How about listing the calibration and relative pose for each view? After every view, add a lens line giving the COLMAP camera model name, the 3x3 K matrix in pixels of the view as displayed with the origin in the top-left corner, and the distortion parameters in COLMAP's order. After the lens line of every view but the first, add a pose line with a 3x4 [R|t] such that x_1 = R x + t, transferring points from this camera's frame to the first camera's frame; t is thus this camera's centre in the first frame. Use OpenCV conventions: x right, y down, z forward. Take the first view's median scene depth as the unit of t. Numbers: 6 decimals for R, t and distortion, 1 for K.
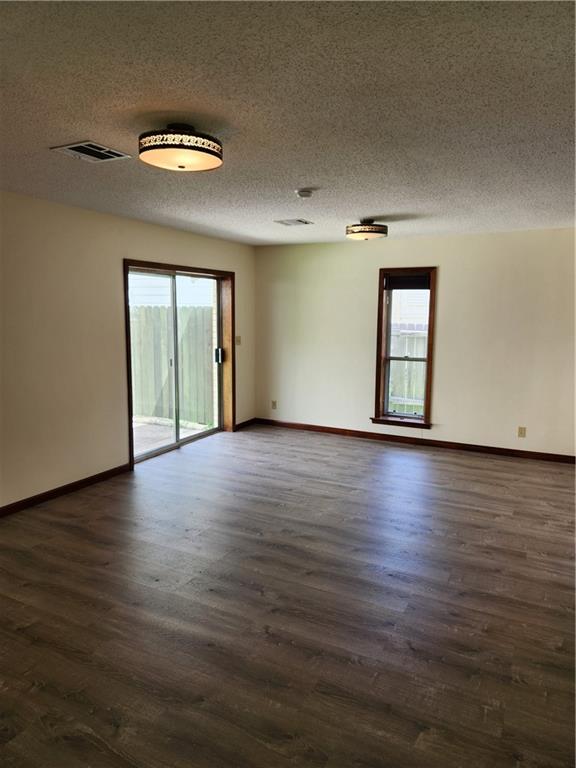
lens RADIAL K [[506.1, 0, 288.0], [0, 506.1, 384.0], [0, 0, 1]] dist [0.109491, -0.093518]
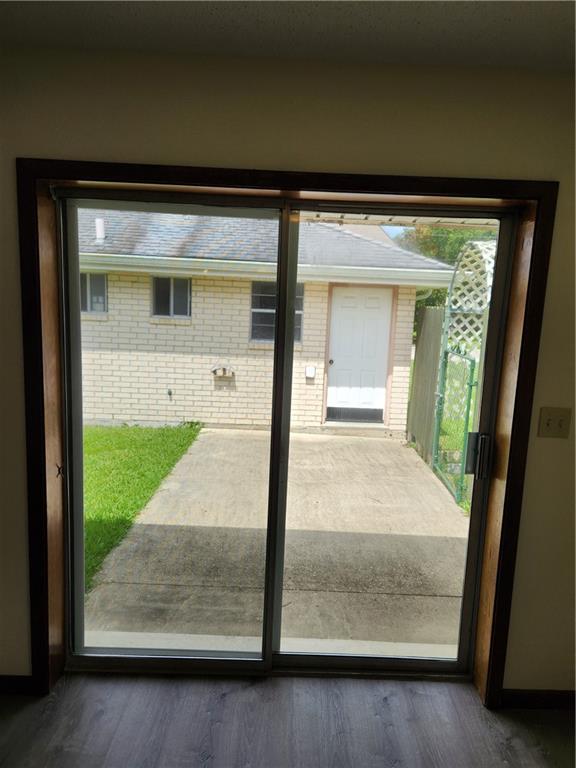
lens RADIAL K [[506.1, 0, 288.0], [0, 506.1, 384.0], [0, 0, 1]] dist [0.109491, -0.093518]
pose [[0.469916, 0.140485, -0.871460, 0.097571], [-0.163981, 0.983963, 0.070198, -0.116163], [0.867346, 0.109916, 0.485417, 0.815480]]
